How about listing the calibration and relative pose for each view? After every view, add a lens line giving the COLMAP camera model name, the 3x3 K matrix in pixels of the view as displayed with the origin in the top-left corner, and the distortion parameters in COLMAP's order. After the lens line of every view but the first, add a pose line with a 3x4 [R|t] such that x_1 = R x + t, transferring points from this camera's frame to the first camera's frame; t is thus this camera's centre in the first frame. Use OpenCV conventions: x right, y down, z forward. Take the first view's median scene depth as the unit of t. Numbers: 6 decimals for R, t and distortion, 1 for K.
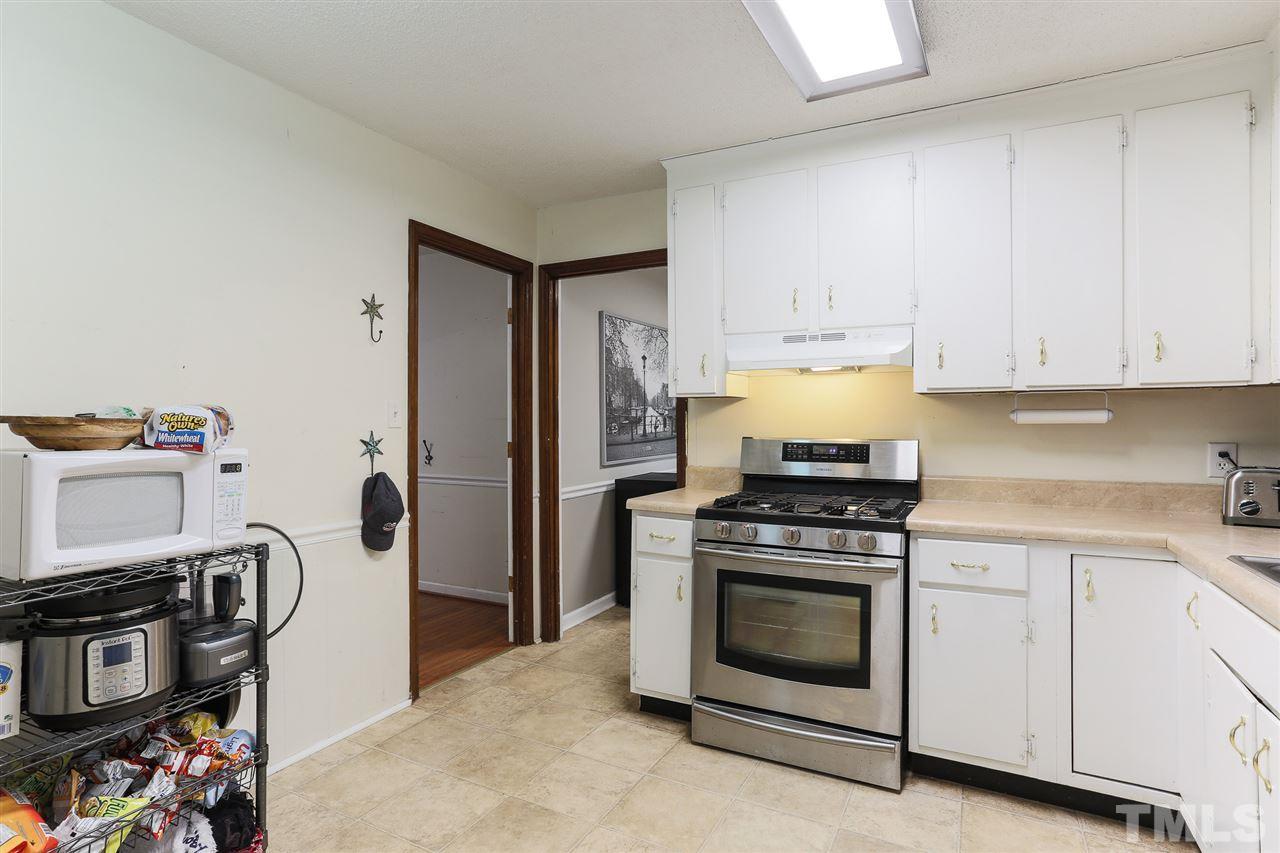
lens RADIAL K [[615.3, 0, 614.1], [0, 615.3, 420.8], [0, 0, 1]] dist [-0.069670, 0.019989]
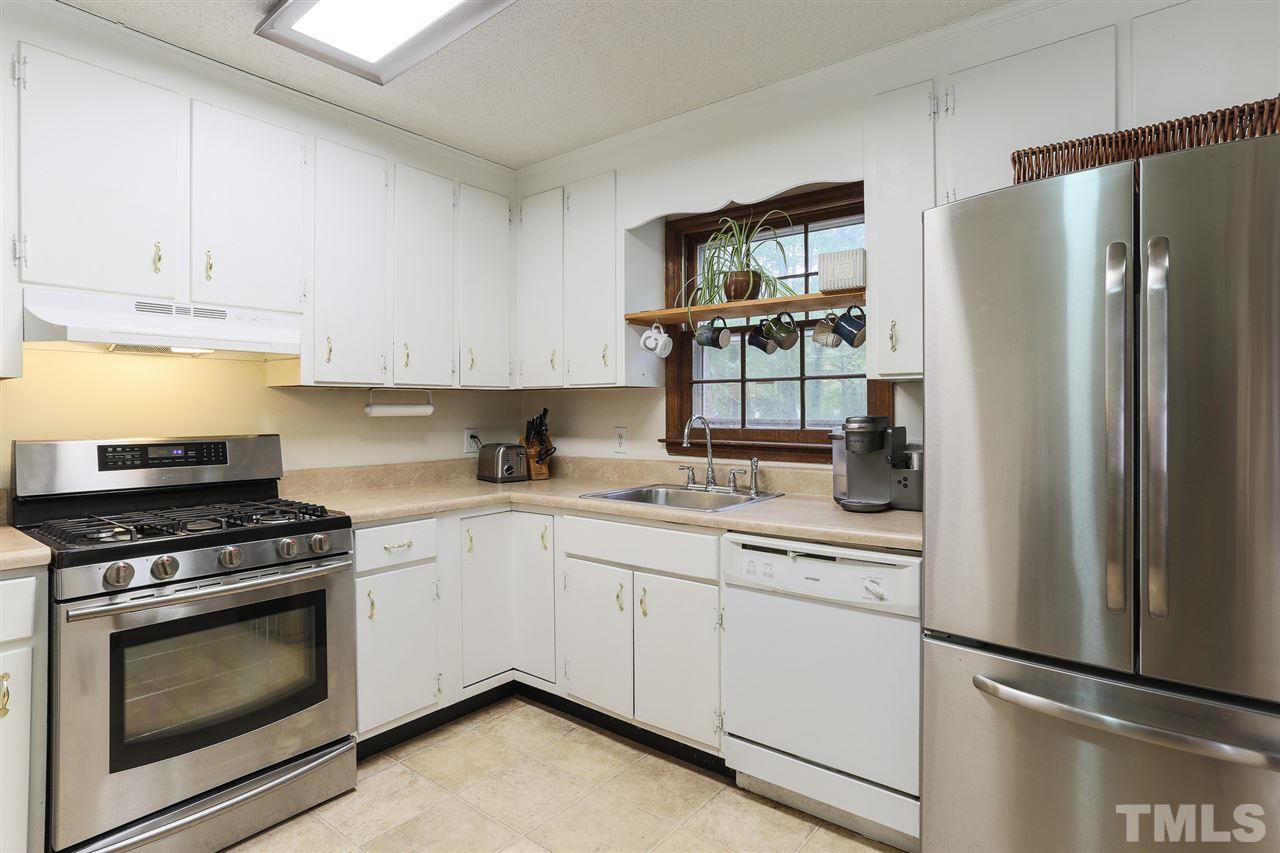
lens RADIAL K [[618.0, 0, 644.6], [0, 618.0, 411.6], [0, 0, 1]] dist [-0.047253, 0.000634]
pose [[0.182339, -0.000728, 0.983236, -0.372450], [0.003342, 0.999994, 0.000121, -0.002898], [-0.983230, 0.003264, 0.182340, 0.300730]]
